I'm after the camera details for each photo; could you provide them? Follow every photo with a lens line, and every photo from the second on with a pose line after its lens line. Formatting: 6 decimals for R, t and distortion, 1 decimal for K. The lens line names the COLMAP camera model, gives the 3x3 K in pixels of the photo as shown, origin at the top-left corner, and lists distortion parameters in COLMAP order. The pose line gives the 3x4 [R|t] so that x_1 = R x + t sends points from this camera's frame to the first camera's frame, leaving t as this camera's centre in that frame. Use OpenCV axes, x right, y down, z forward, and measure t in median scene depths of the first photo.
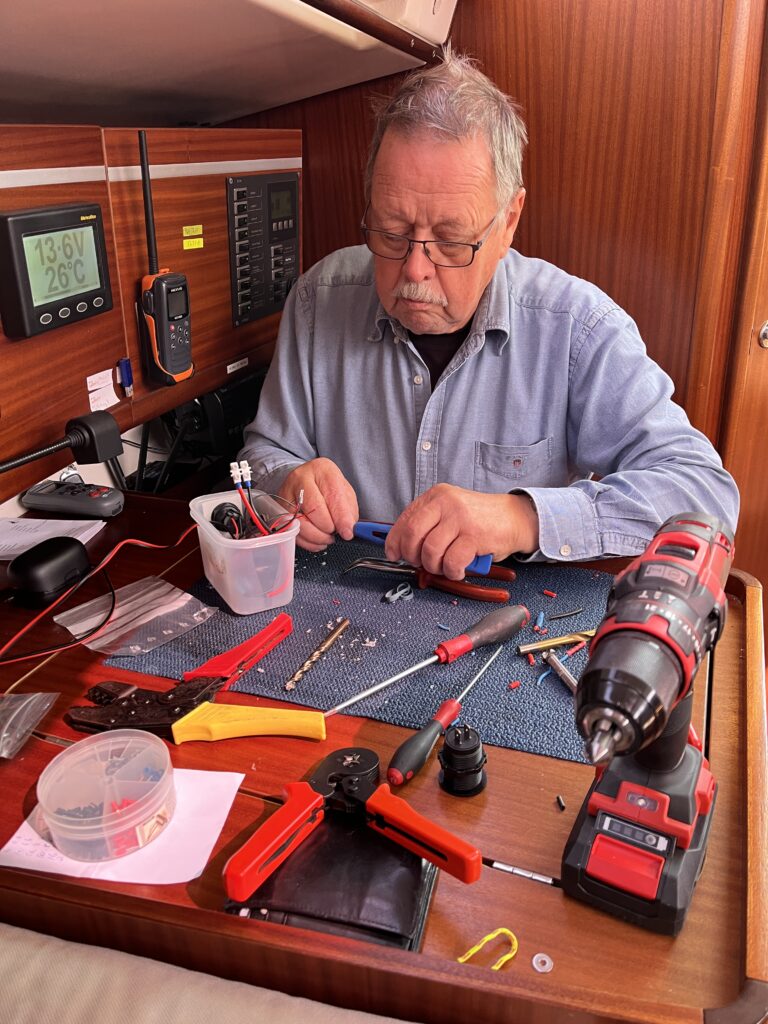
lens RADIAL K [[778.8, 0, 385.8], [0, 778.8, 513.8], [0, 0, 1]] dist [0.059943, -0.064276]
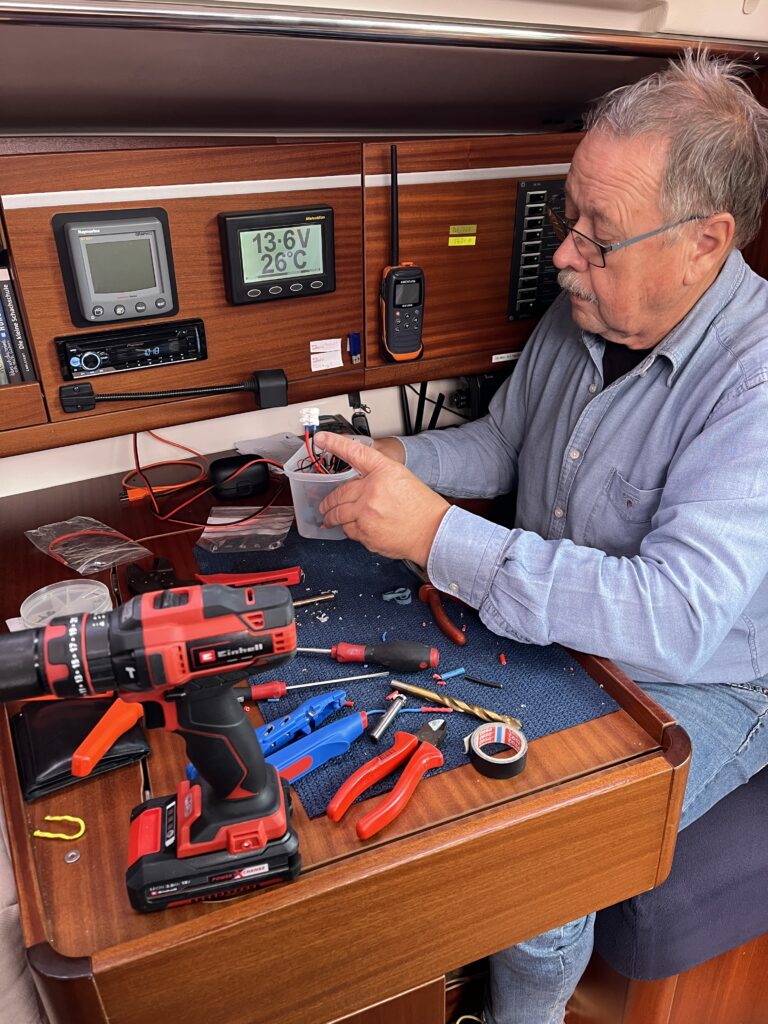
lens RADIAL K [[772.8, 0, 382.8], [0, 772.8, 505.2], [0, 0, 1]] dist [0.057273, -0.069182]
pose [[0.689448, 0.334239, -0.642608, 0.677315], [-0.301660, 0.939067, 0.164788, -0.192132], [0.658531, 0.080237, 0.748264, 0.189744]]
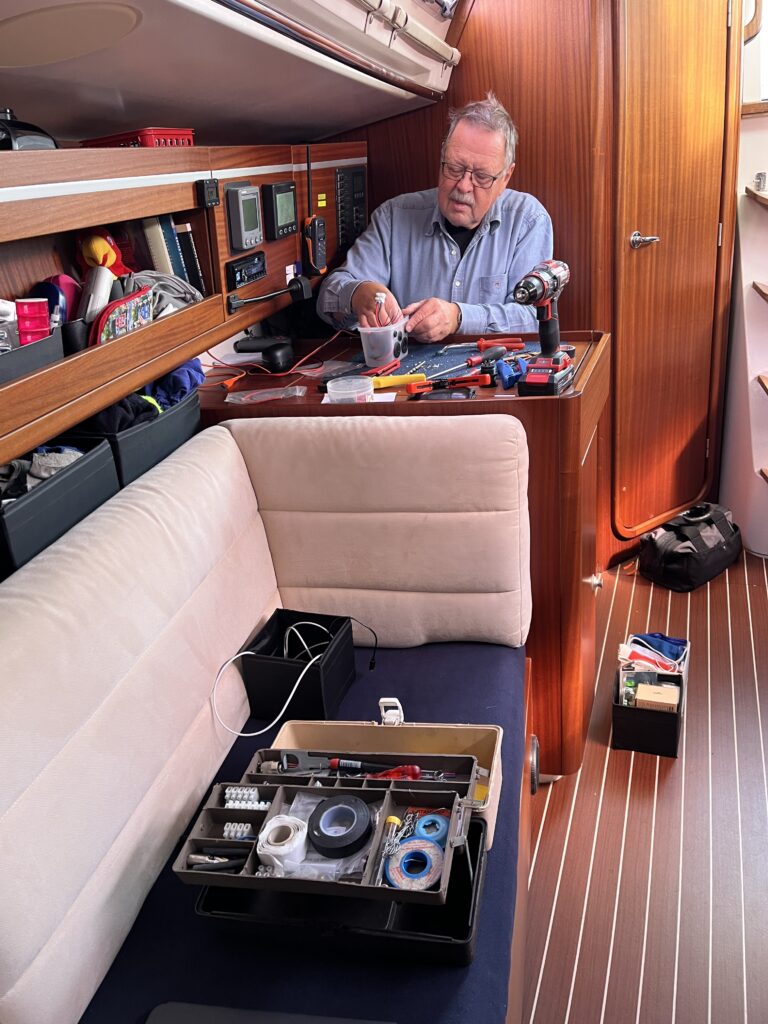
lens RADIAL K [[774.4, 0, 381.8], [0, 774.4, 497.1], [0, 0, 1]] dist [0.039092, -0.007191]
pose [[0.998350, -0.057373, 0.002442, -0.195682], [0.057414, 0.998088, -0.022883, 0.562710], [-0.001125, 0.022985, 0.999735, -1.174853]]
